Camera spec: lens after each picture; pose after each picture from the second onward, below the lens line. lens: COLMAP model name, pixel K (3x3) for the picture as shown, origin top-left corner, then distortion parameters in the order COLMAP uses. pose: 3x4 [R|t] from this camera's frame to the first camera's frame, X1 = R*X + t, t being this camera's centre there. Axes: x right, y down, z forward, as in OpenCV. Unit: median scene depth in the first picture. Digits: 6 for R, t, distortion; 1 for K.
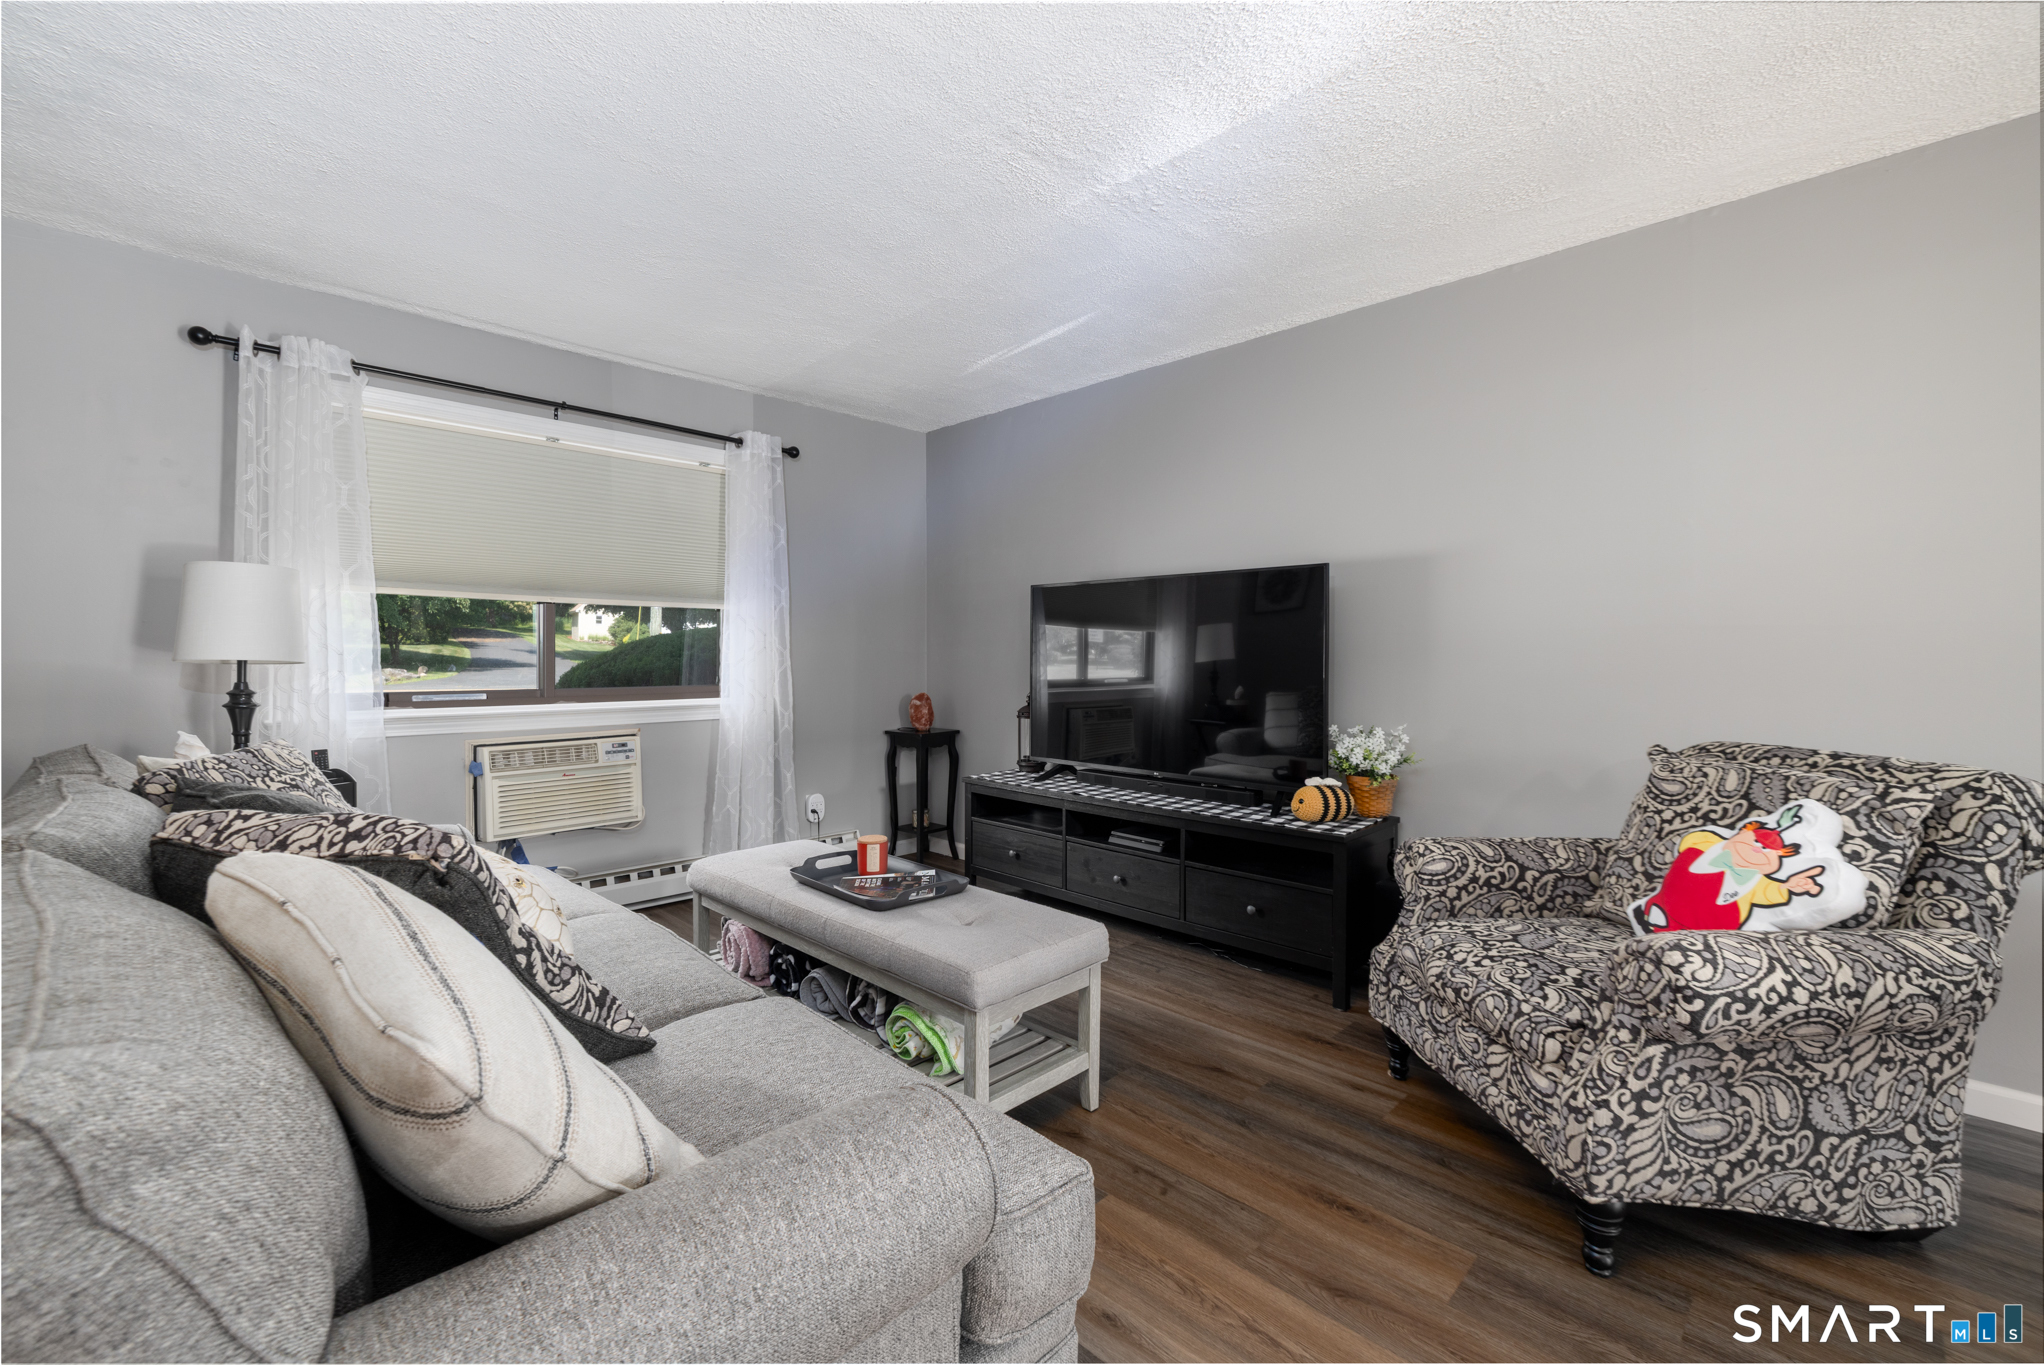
lens RADIAL K [[862.8, 0, 972.4], [0, 862.8, 670.8], [0, 0, 1]] dist [0.007798, -0.000527]
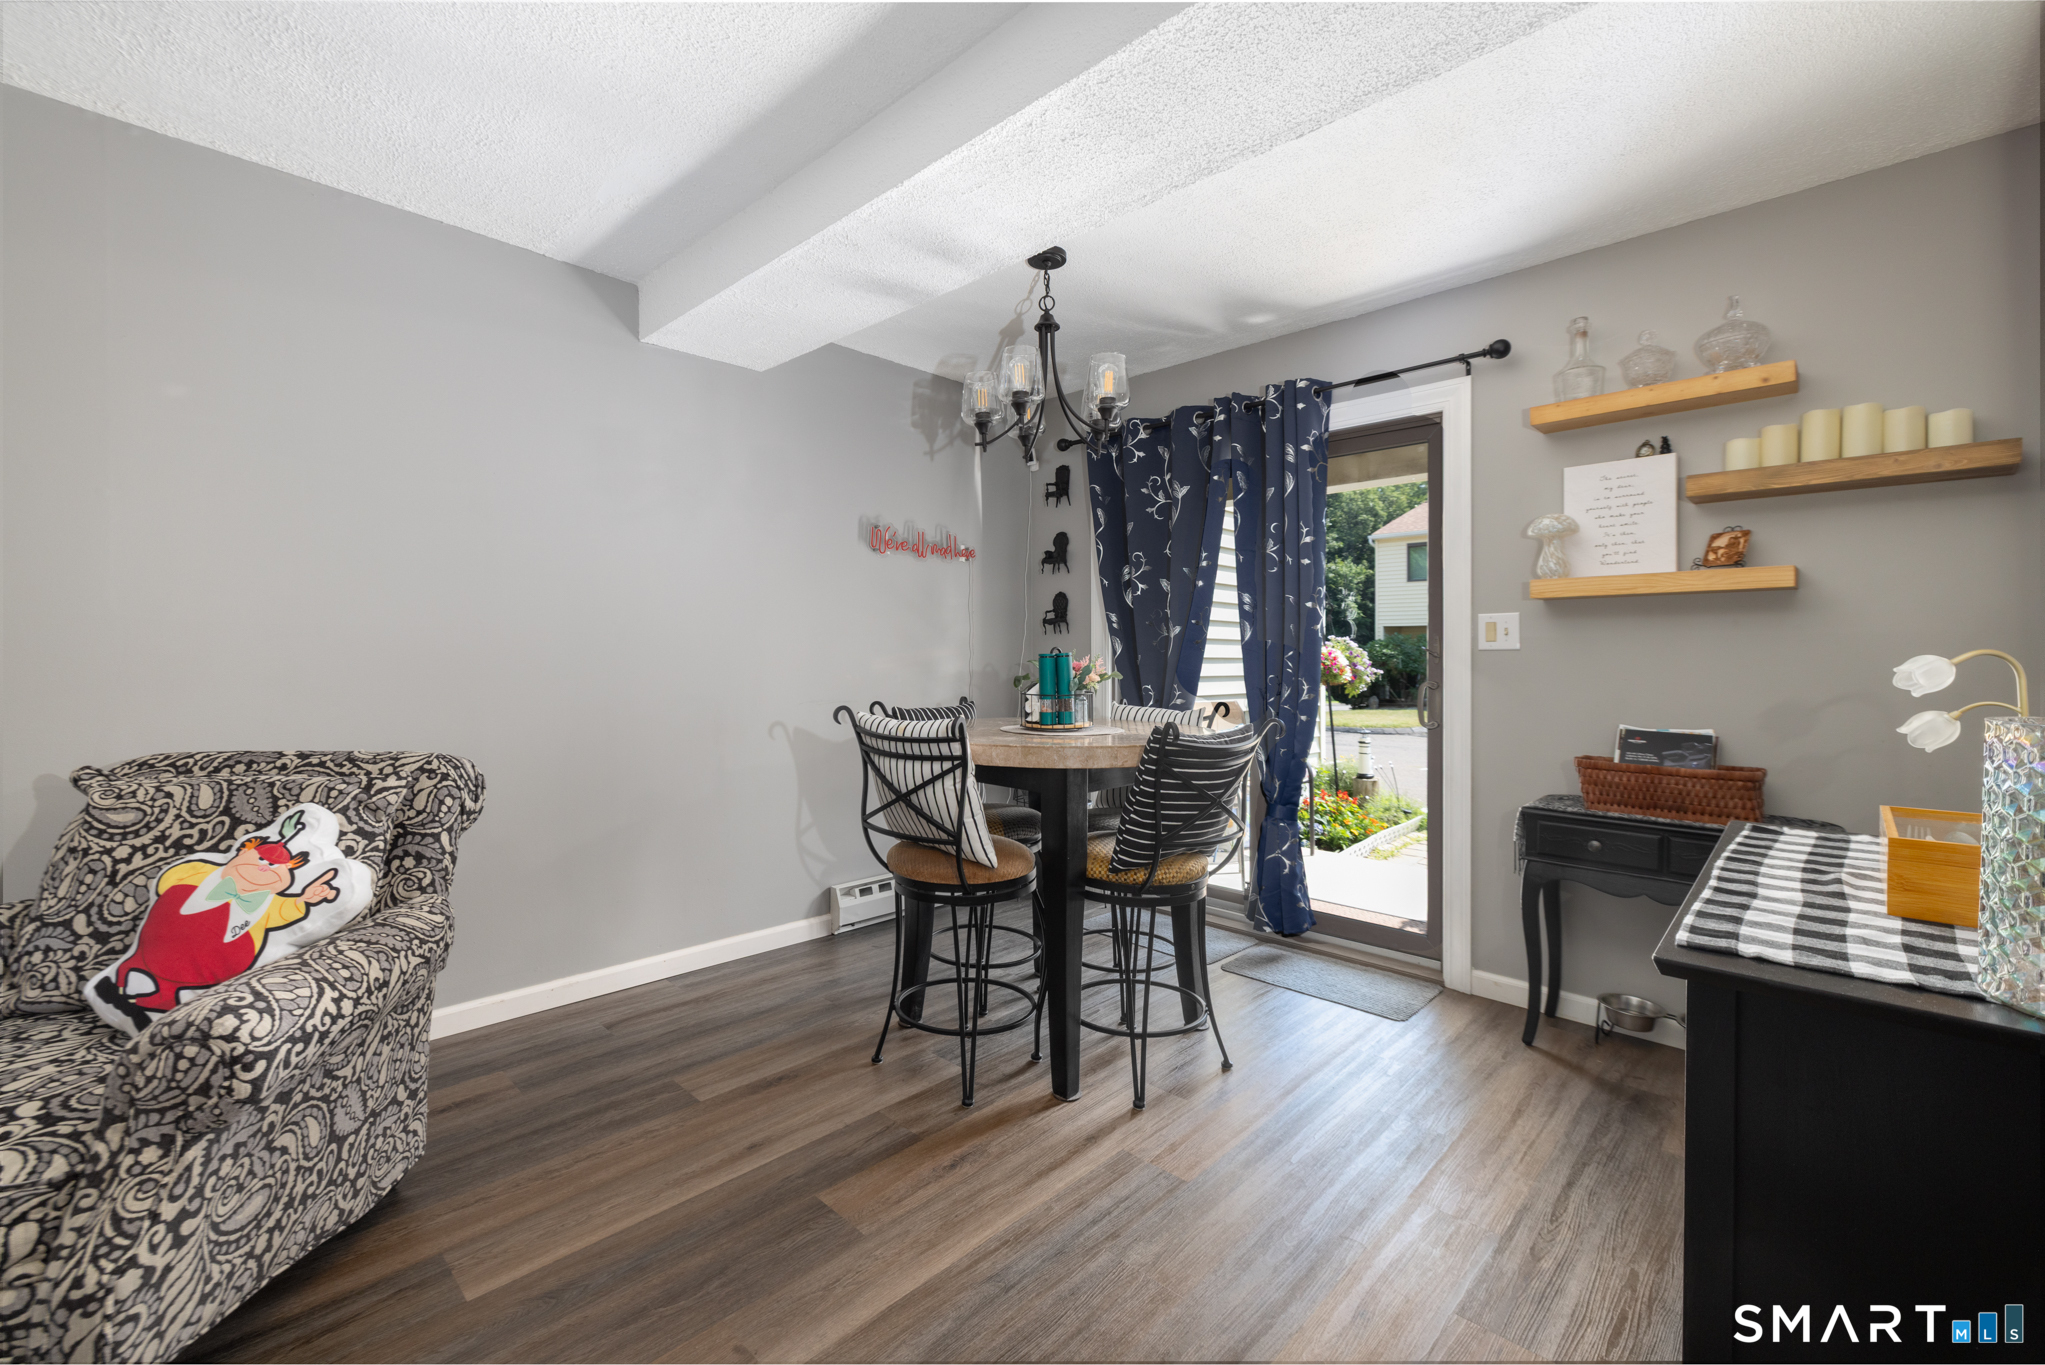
lens RADIAL K [[863.2, 0, 972.8], [0, 863.2, 670.8], [0, 0, 1]] dist [0.007798, -0.000527]
pose [[-0.023266, -0.012417, 0.999652, -0.019128], [0.009309, 0.999877, 0.012637, -0.005150], [-0.999686, 0.009600, -0.023148, 0.298393]]
